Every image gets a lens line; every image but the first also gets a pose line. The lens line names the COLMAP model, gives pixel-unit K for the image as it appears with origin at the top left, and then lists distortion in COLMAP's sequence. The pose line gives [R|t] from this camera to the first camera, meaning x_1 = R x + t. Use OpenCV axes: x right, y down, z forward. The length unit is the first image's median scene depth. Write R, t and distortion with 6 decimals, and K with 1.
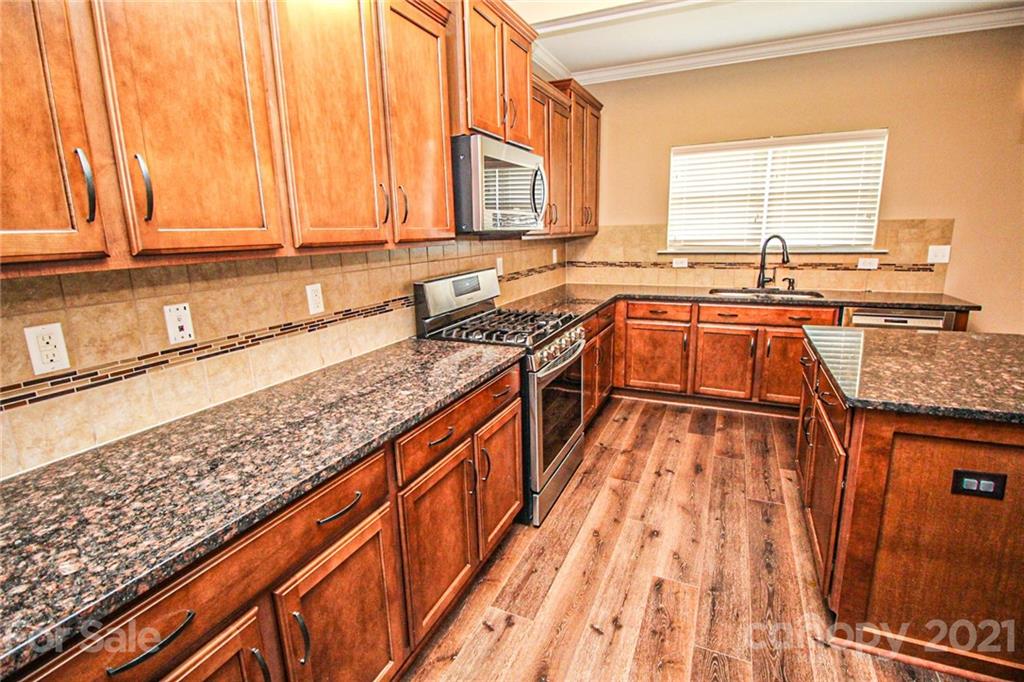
lens RADIAL K [[477.8, 0, 514.1], [0, 477.8, 330.0], [0, 0, 1]] dist [-0.002113, -0.000400]
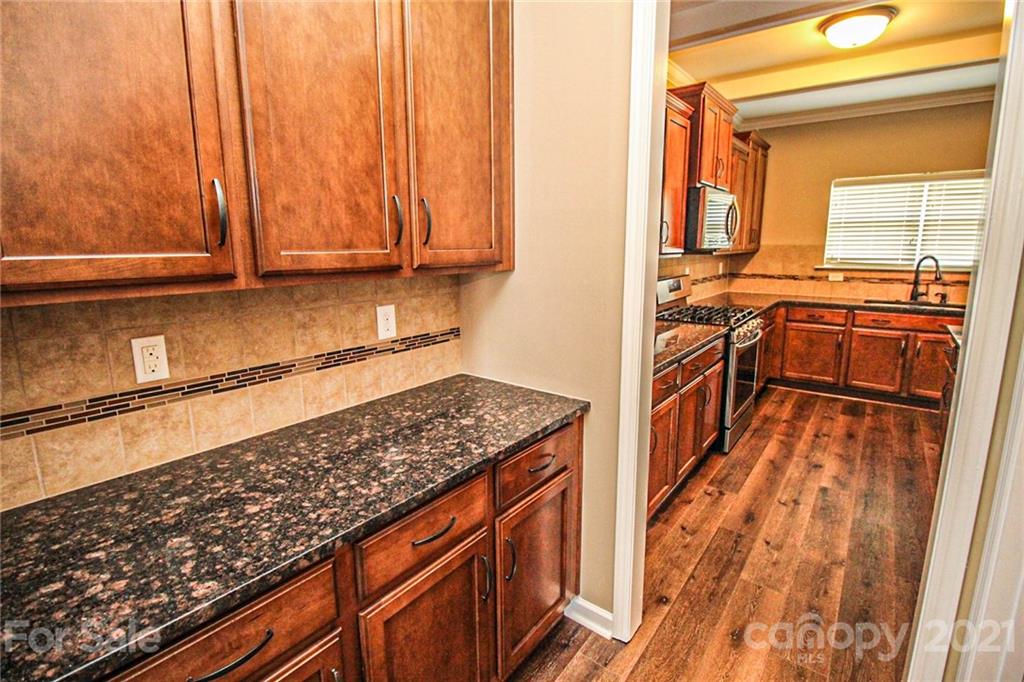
lens RADIAL K [[473.3, 0, 514.9], [0, 473.3, 325.6], [0, 0, 1]] dist [-0.000092, -0.012206]
pose [[0.972265, 0.055664, -0.227162, -0.172186], [-0.063320, 0.997640, -0.026550, 0.067654], [0.225148, 0.040198, 0.973495, -0.348644]]
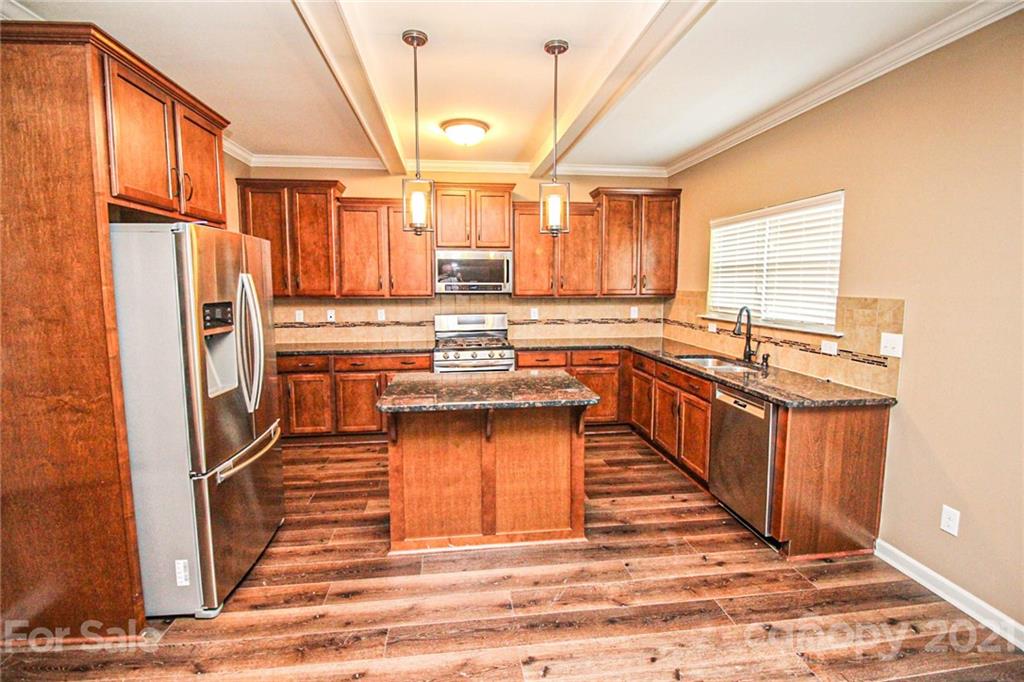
lens RADIAL K [[477.8, 0, 514.1], [0, 477.8, 330.0], [0, 0, 1]] dist [-0.002113, -0.000400]
pose [[0.526672, 0.106638, -0.843353, 1.156474], [-0.187028, 0.982327, 0.007412, -0.072902], [0.829239, 0.153827, 0.537309, 0.094217]]
